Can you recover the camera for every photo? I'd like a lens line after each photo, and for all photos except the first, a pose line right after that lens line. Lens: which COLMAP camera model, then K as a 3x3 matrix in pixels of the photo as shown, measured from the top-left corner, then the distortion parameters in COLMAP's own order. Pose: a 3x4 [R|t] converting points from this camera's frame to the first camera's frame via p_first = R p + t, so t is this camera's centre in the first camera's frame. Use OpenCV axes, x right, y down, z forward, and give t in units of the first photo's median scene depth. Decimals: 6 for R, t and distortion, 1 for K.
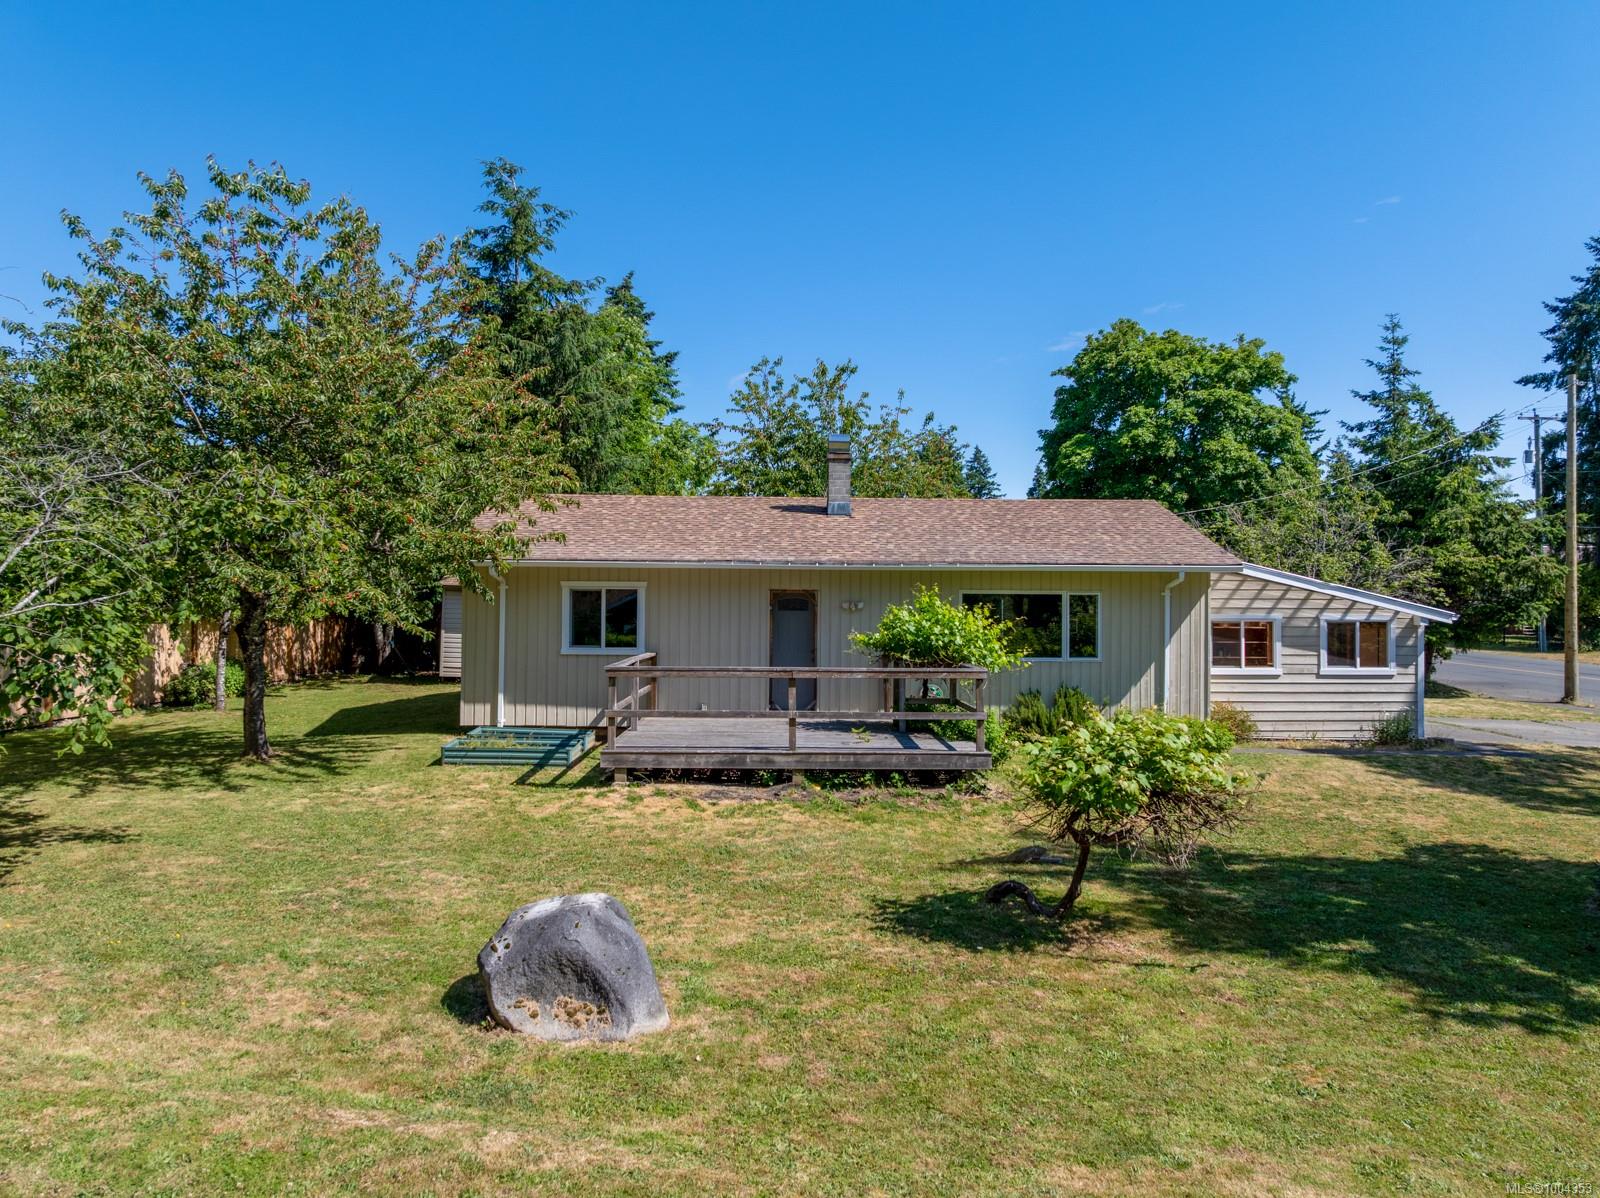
lens RADIAL K [[1136.4, 0, 808.6], [0, 1136.4, 590.9], [0, 0, 1]] dist [-0.036250, 0.000346]
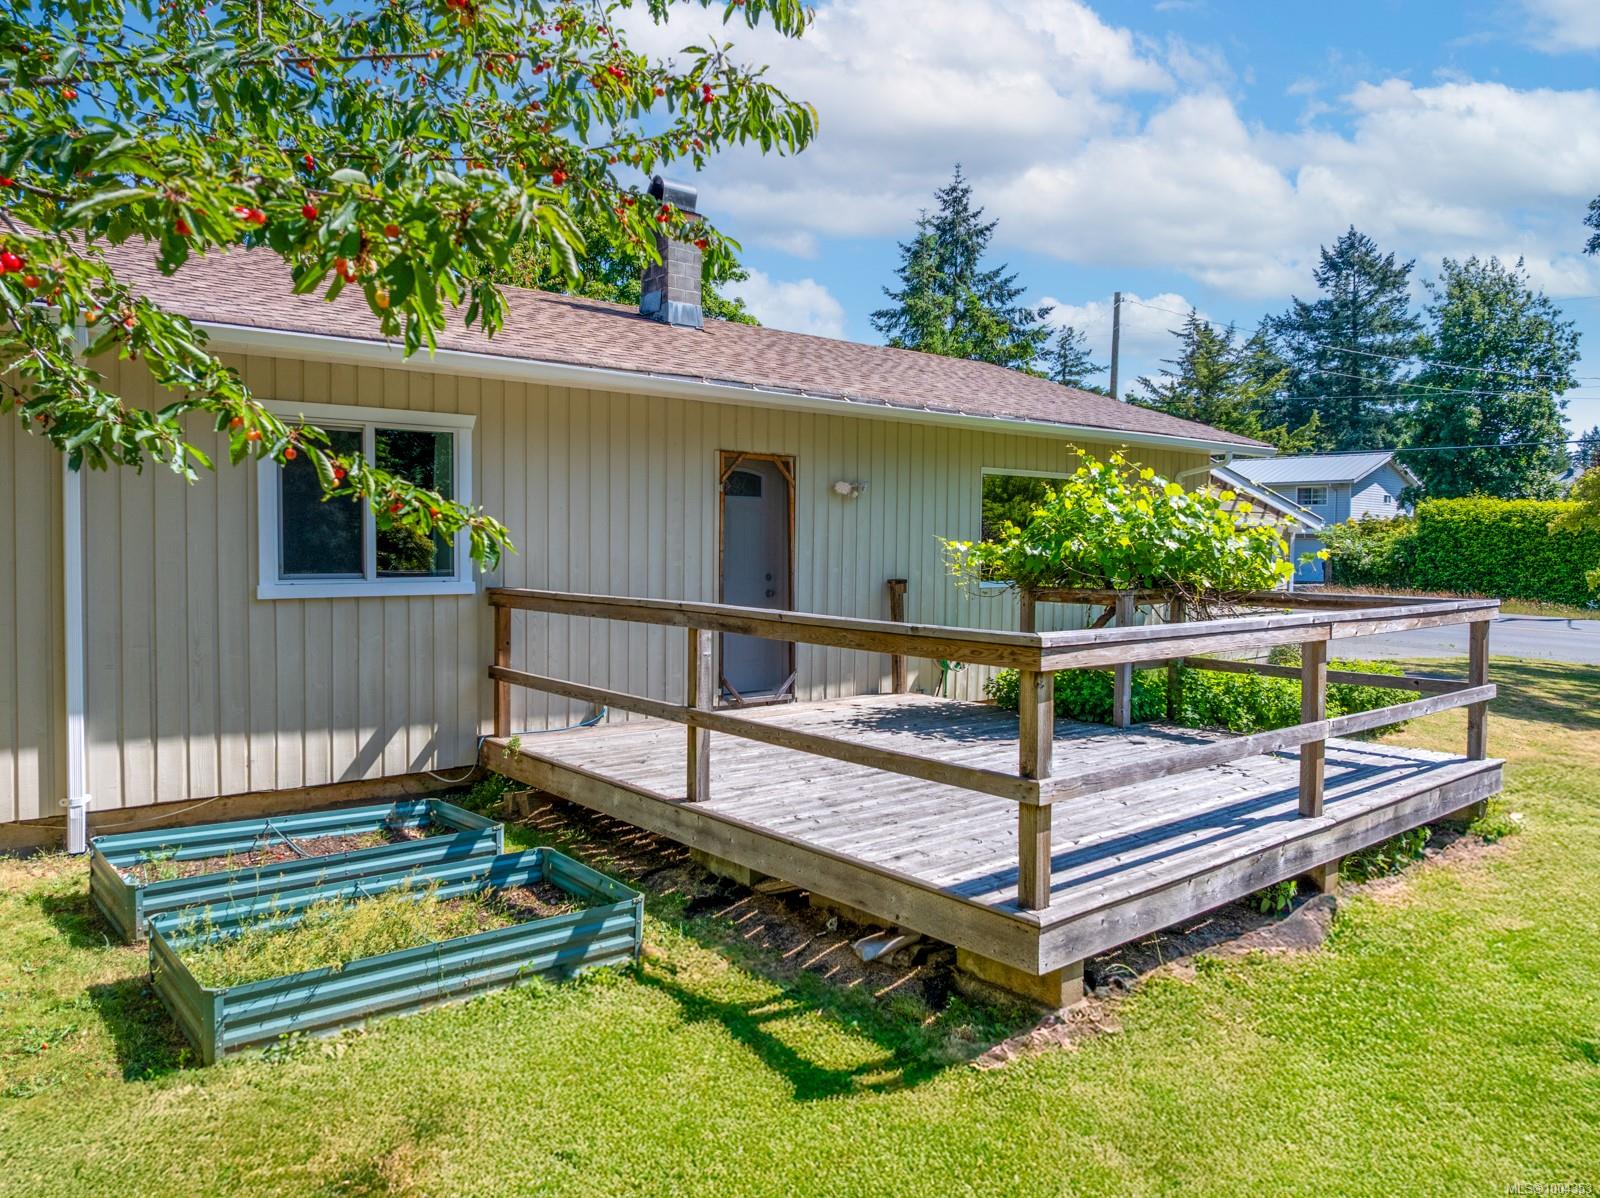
lens RADIAL K [[1136.4, 0, 817.5], [0, 1136.4, 593.9], [0, 0, 1]] dist [-0.036250, 0.000346]
pose [[0.782635, -0.028640, 0.621822, -0.279118], [-0.016205, 0.997665, 0.066346, 0.025085], [-0.622270, -0.062001, 0.780344, 0.550964]]
